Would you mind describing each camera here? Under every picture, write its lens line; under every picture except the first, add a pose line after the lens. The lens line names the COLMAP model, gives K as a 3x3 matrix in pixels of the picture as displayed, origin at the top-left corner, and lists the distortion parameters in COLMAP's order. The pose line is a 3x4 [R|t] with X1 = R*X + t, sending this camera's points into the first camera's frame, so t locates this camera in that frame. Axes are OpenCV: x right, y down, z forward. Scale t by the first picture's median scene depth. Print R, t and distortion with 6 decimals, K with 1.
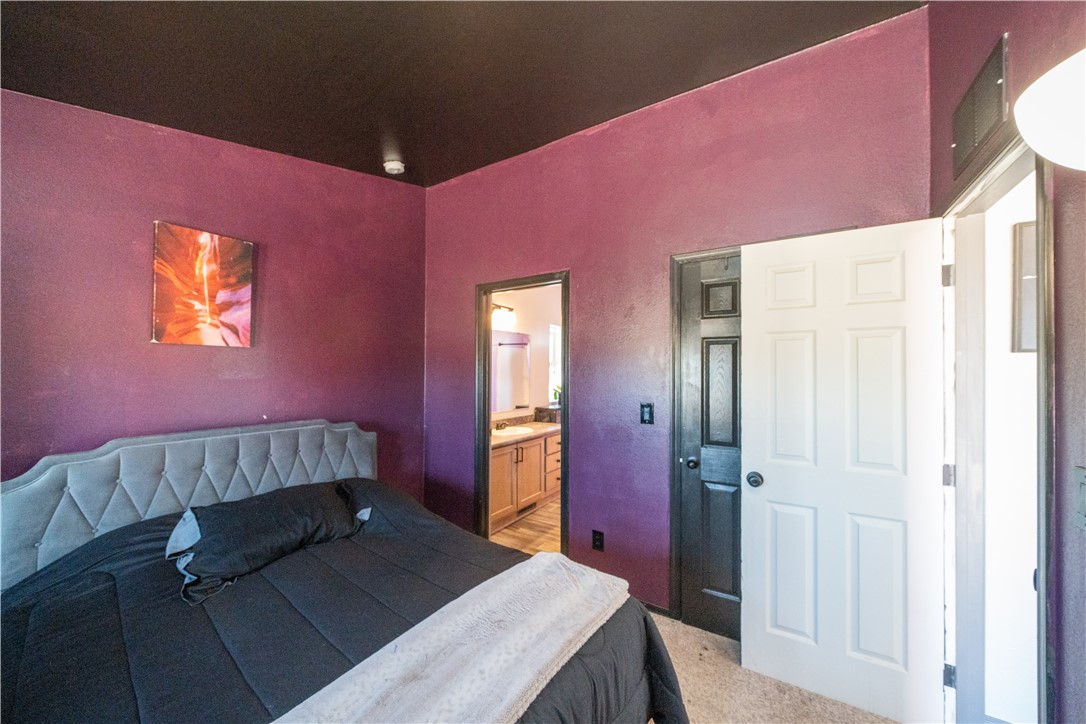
lens RADIAL K [[395.8, 0, 543.5], [0, 395.8, 365.8], [0, 0, 1]] dist [-0.003598, -0.000137]
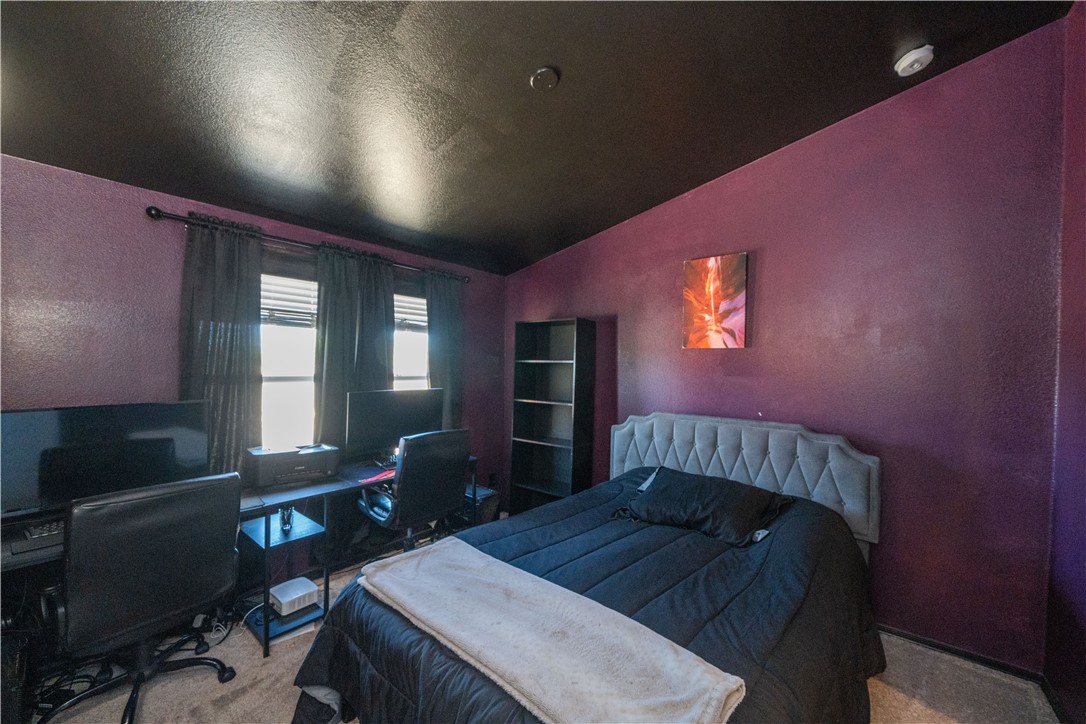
lens RADIAL K [[431.7, 0, 543.6], [0, 431.7, 364.1], [0, 0, 1]] dist [-0.007256, -0.000062]
pose [[-0.145026, 0.000157, -0.989428, 0.559179], [0.002510, 0.999997, -0.000209, -0.003525], [0.989425, -0.002514, -0.145026, 0.665938]]
